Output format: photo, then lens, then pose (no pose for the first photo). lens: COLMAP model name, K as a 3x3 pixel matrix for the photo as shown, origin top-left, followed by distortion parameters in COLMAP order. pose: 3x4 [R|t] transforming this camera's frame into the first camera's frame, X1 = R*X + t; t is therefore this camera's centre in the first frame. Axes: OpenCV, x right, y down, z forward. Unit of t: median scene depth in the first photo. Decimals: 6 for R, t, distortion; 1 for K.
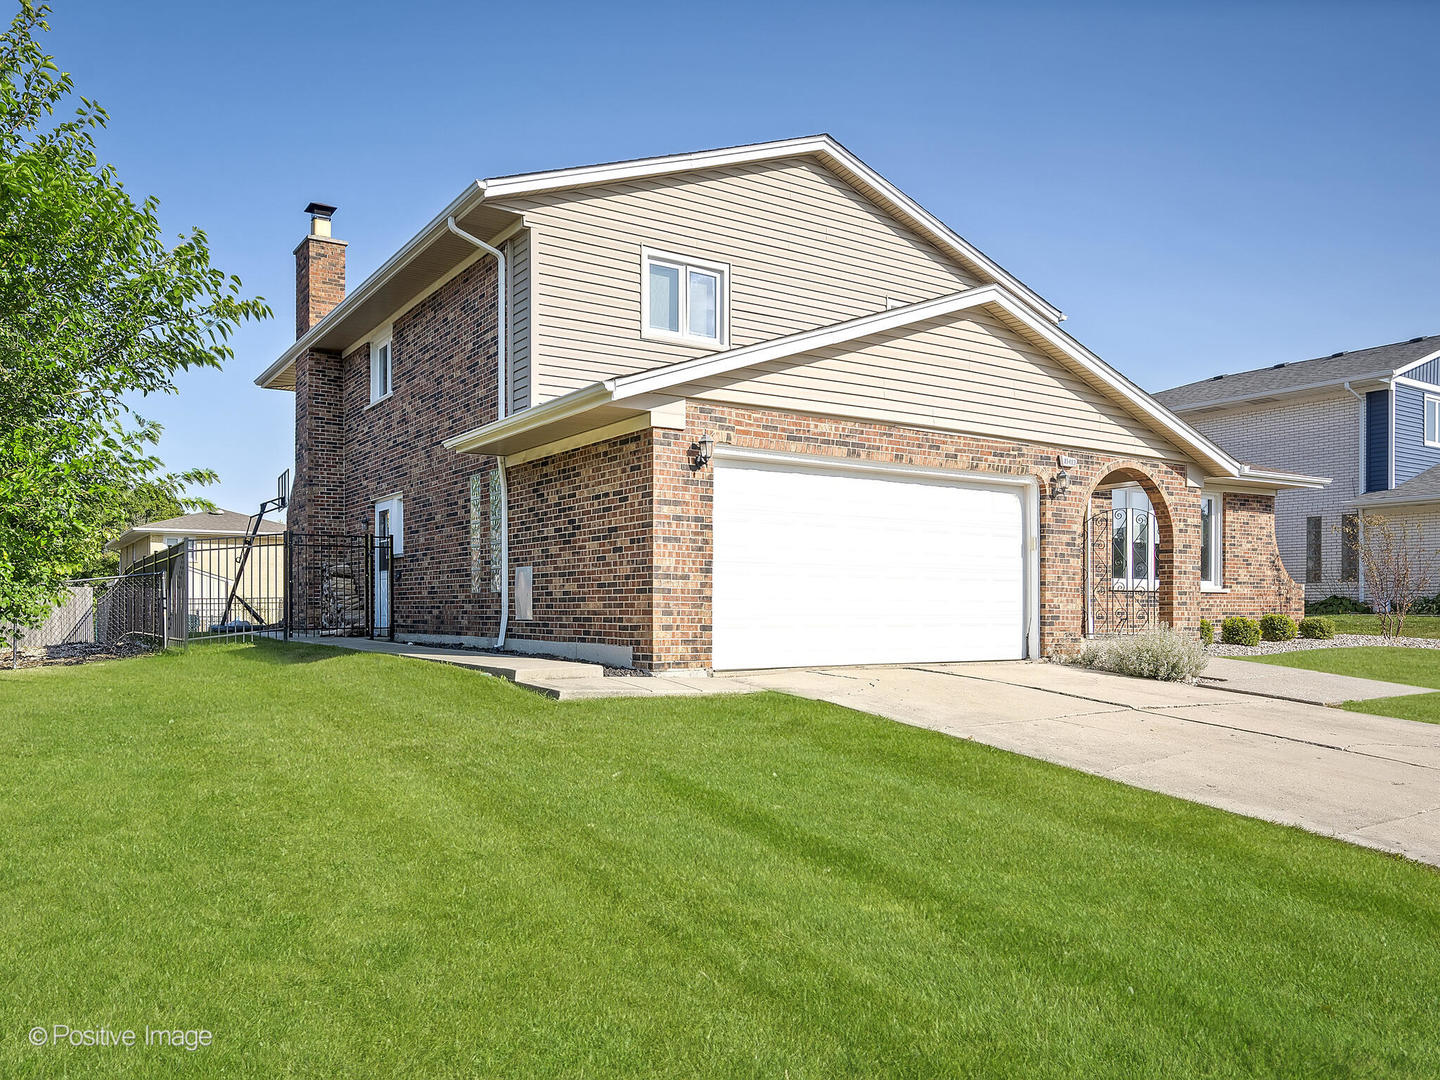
lens RADIAL K [[1087.7, 0, 721.4], [0, 1087.7, 614.0], [0, 0, 1]] dist [0.001936, 0.000852]
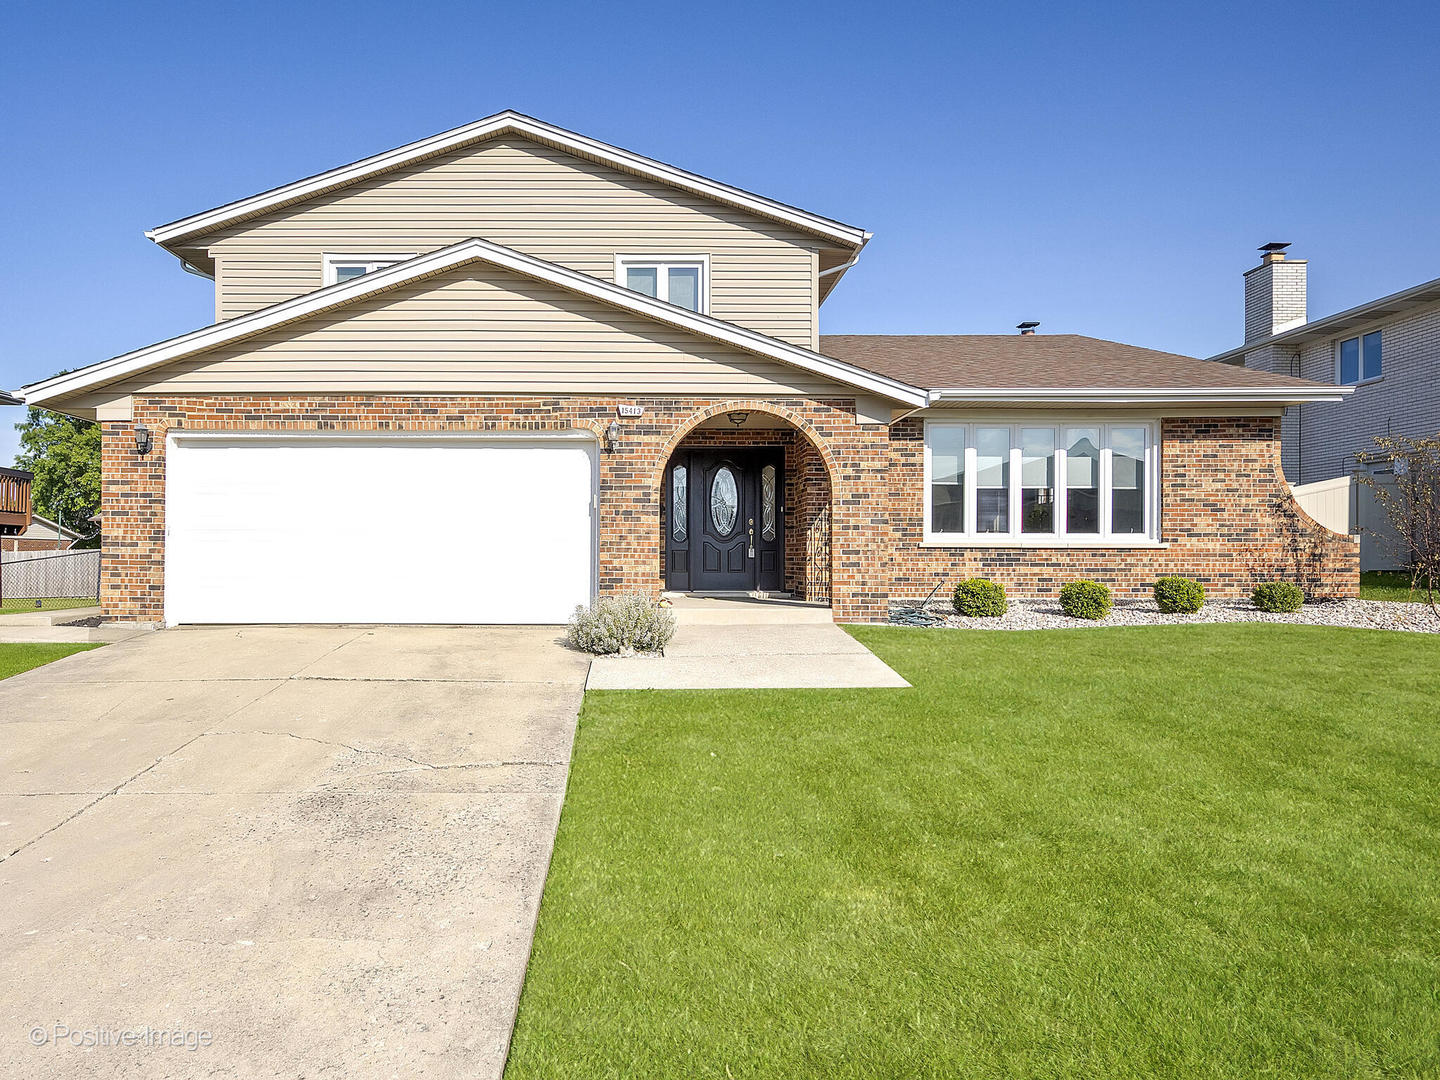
lens RADIAL K [[1013.4, 0, 694.9], [0, 1013.4, 562.9], [0, 0, 1]] dist [-0.000648, -0.000649]
pose [[0.837069, 0.001543, -0.547096, 0.903554], [-0.002436, 0.999997, -0.000907, -0.011942], [0.547093, 0.002092, 0.837069, 0.341061]]
